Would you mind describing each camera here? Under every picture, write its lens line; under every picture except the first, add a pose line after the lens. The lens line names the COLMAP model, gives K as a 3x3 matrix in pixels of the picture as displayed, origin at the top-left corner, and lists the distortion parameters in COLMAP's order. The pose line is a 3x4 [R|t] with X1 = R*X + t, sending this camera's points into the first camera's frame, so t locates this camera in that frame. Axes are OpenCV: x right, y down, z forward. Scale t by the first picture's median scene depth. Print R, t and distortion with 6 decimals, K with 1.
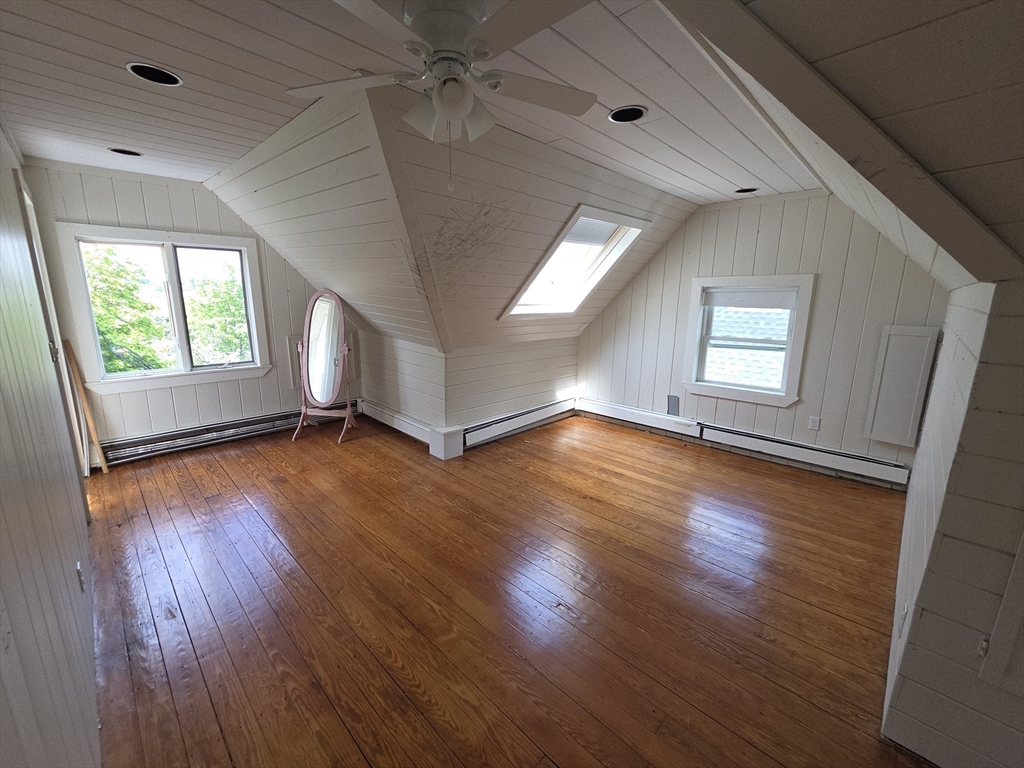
lens RADIAL K [[420.3, 0, 508.5], [0, 420.3, 382.6], [0, 0, 1]] dist [0.005494, -0.003133]
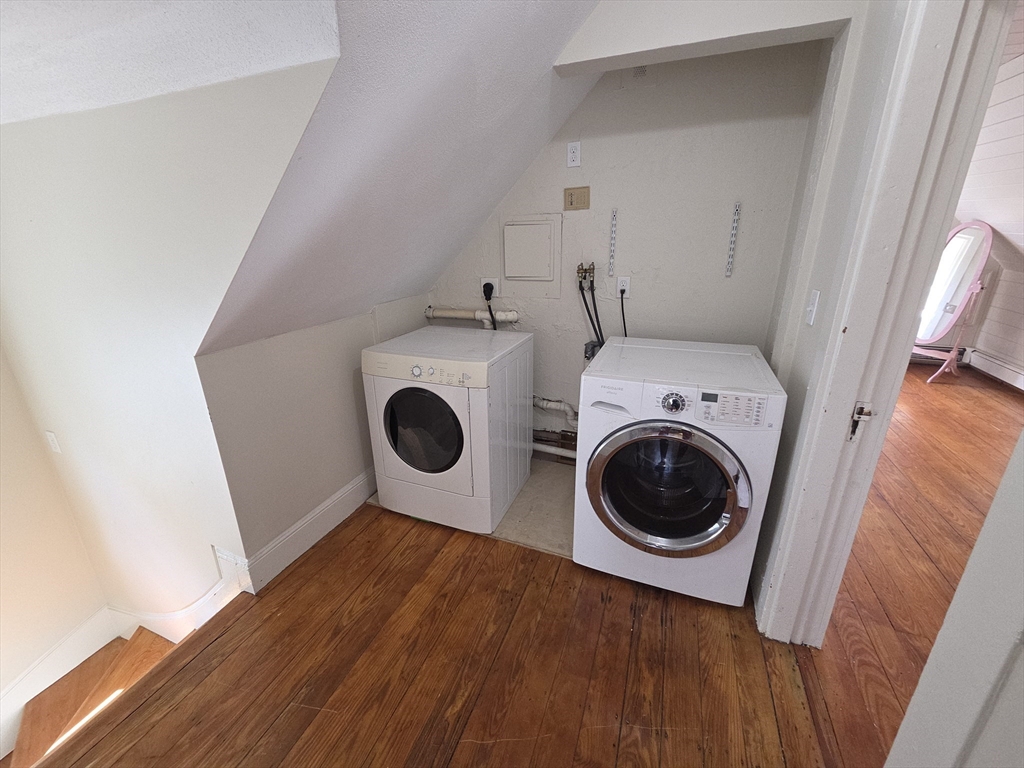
lens RADIAL K [[420.3, 0, 506.3], [0, 420.3, 376.8], [0, 0, 1]] dist [0.005494, -0.003133]
pose [[0.386848, 0.276736, -0.879640, 0.075602], [-0.179816, 0.958234, 0.222382, 0.085177], [0.904442, 0.072145, 0.420452, -0.294796]]
